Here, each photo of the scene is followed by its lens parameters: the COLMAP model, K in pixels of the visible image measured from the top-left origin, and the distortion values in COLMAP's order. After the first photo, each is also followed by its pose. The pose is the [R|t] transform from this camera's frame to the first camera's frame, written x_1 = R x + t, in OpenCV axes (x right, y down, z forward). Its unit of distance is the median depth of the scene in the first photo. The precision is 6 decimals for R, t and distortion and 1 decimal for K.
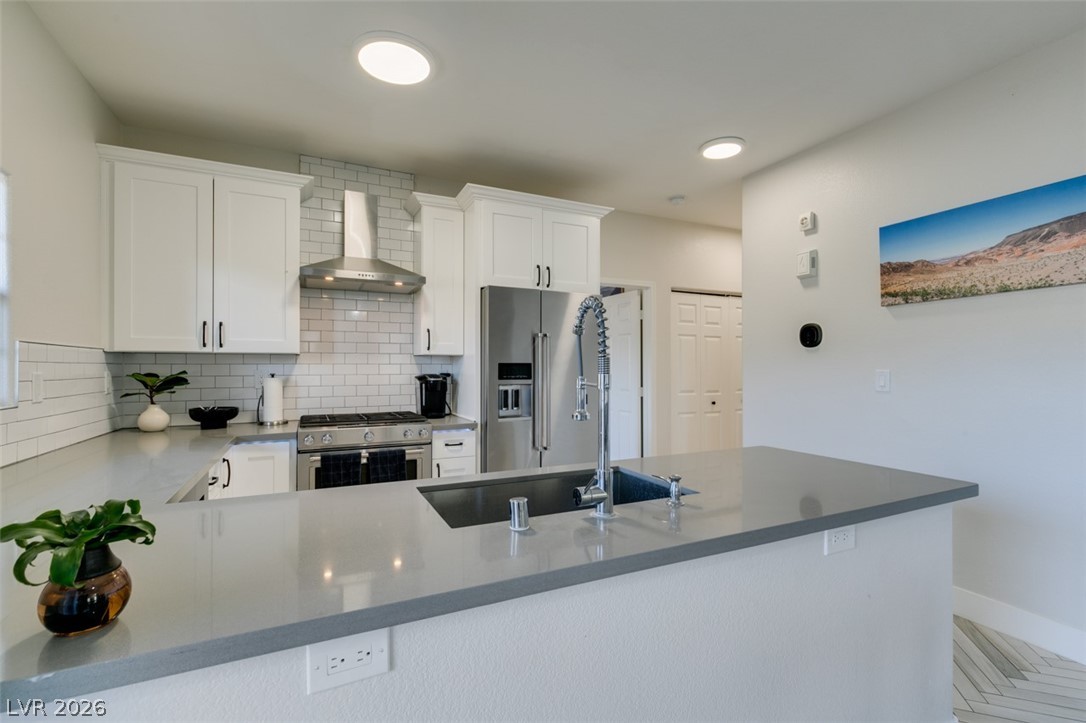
lens RADIAL K [[483.7, 0, 541.9], [0, 483.7, 365.1], [0, 0, 1]] dist [0.004741, -0.000776]
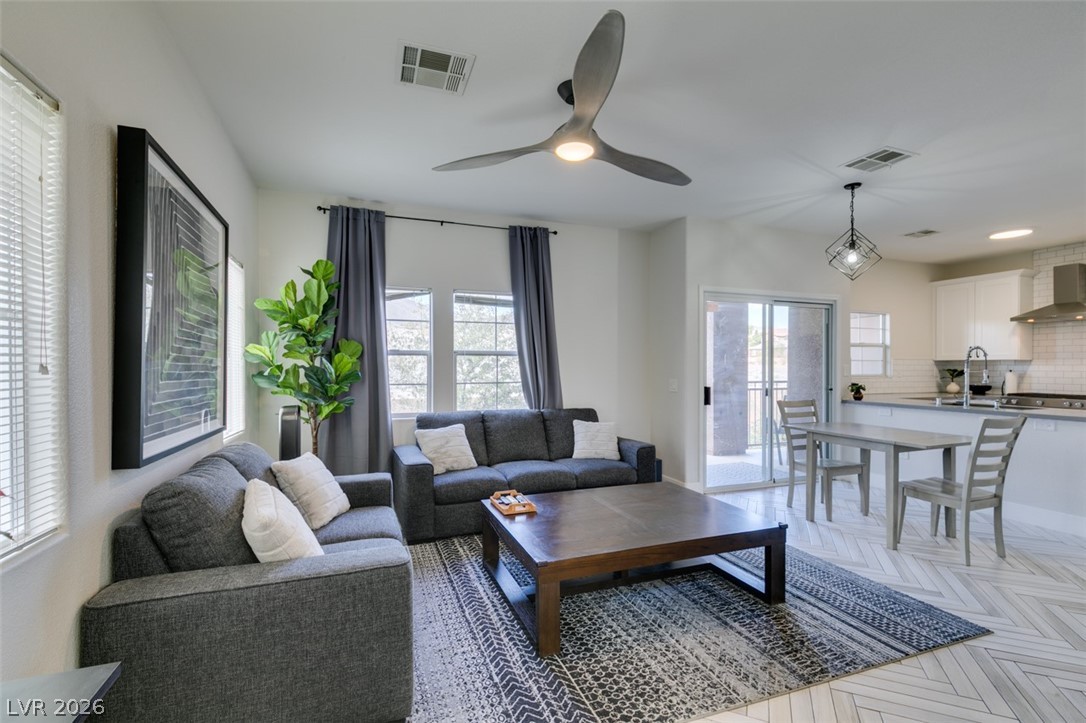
lens RADIAL K [[485.1, 0, 542.3], [0, 485.1, 364.6], [0, 0, 1]] dist [-0.001078, 0.000021]
pose [[-0.089160, -0.003749, -0.996010, 1.671850], [0.001189, 0.999992, -0.003871, 0.001227], [0.996017, -0.001529, -0.089155, -0.767566]]
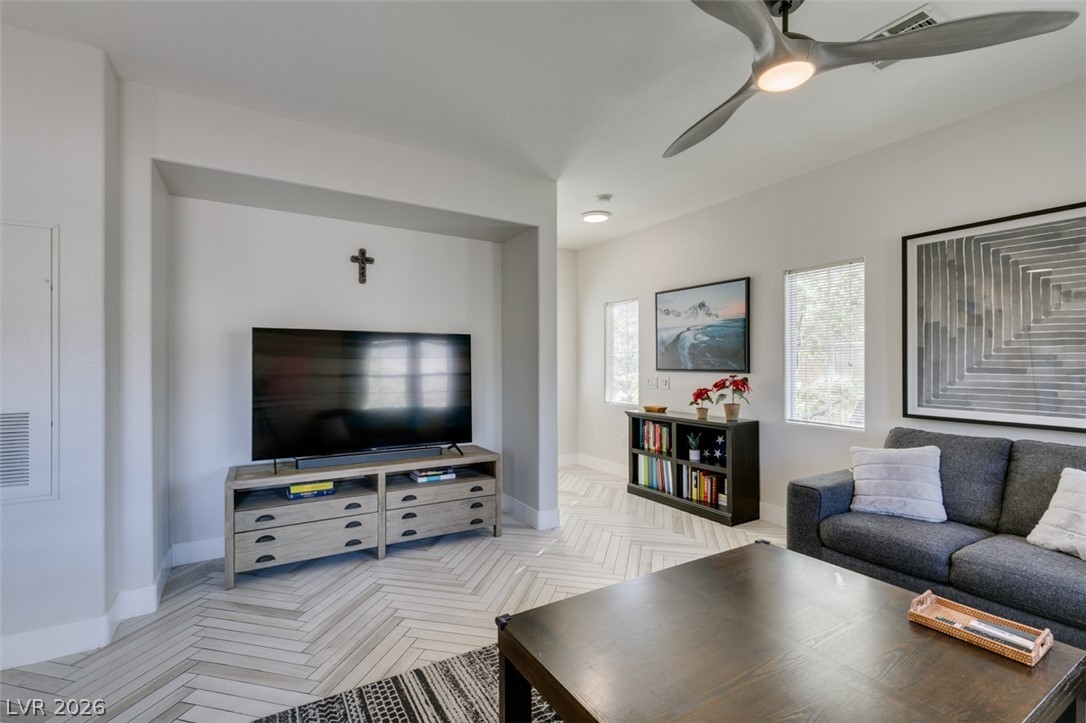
lens RADIAL K [[485.1, 0, 542.3], [0, 485.1, 364.6], [0, 0, 1]] dist [-0.001078, 0.000021]
pose [[-0.099985, -0.001736, 0.994987, 0.218871], [0.002834, 0.999994, 0.002030, 0.000416], [-0.994985, 0.003023, -0.099980, -0.406651]]
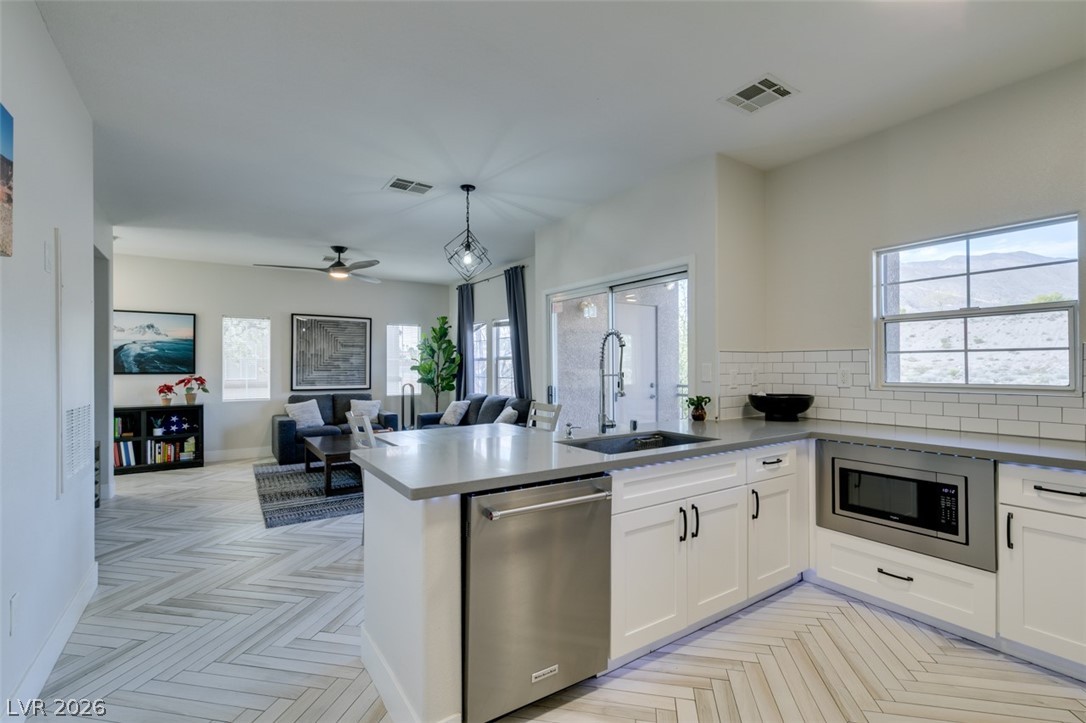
lens RADIAL K [[483.7, 0, 541.9], [0, 483.7, 365.1], [0, 0, 1]] dist [0.004741, -0.000776]
pose [[-0.989391, 0.002583, -0.145252, 0.290281], [0.003324, 0.999983, -0.004862, 0.004852], [0.145237, -0.005293, -0.989383, 1.271399]]
